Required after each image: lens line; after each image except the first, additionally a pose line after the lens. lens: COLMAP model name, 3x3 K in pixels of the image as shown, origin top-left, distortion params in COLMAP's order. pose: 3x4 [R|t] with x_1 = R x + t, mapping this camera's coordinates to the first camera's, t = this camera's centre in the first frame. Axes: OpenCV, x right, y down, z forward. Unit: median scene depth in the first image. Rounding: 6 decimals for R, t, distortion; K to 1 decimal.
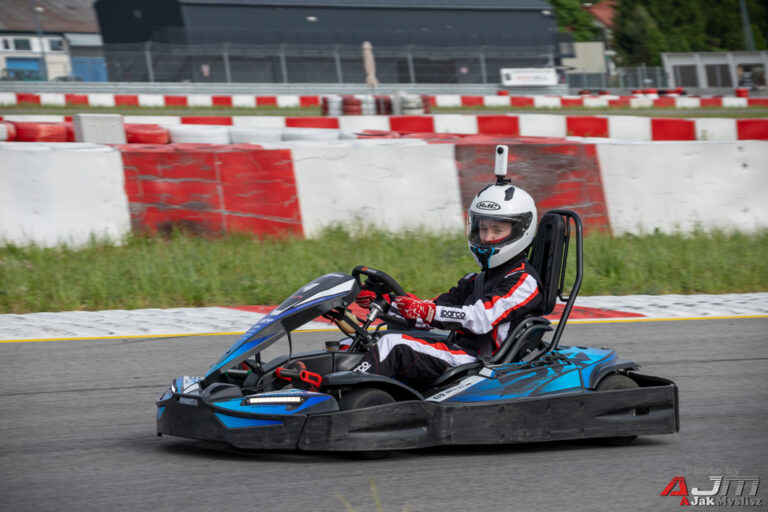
lens RADIAL K [[5065.4, 0, 381.6], [0, 5065.4, 253.3], [0, 0, 1]] dist [0.203784, 0.000000]
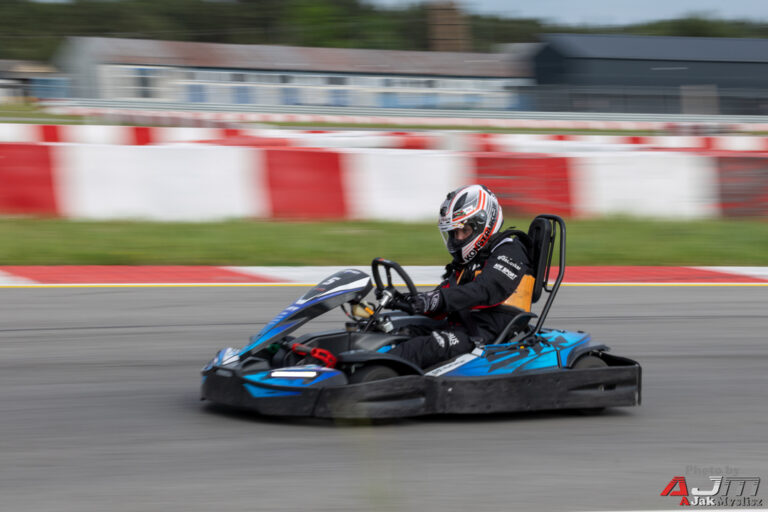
lens RADIAL K [[3140.6, 0, 387.2], [0, 3140.6, 255.6], [0, 0, 1]] dist [0.753650, 0.000000]
pose [[0.999010, 0.020868, -0.039293, 0.027802], [-0.020336, 0.999697, 0.013881, -0.008920], [0.039571, -0.013069, 0.999131, 0.260765]]
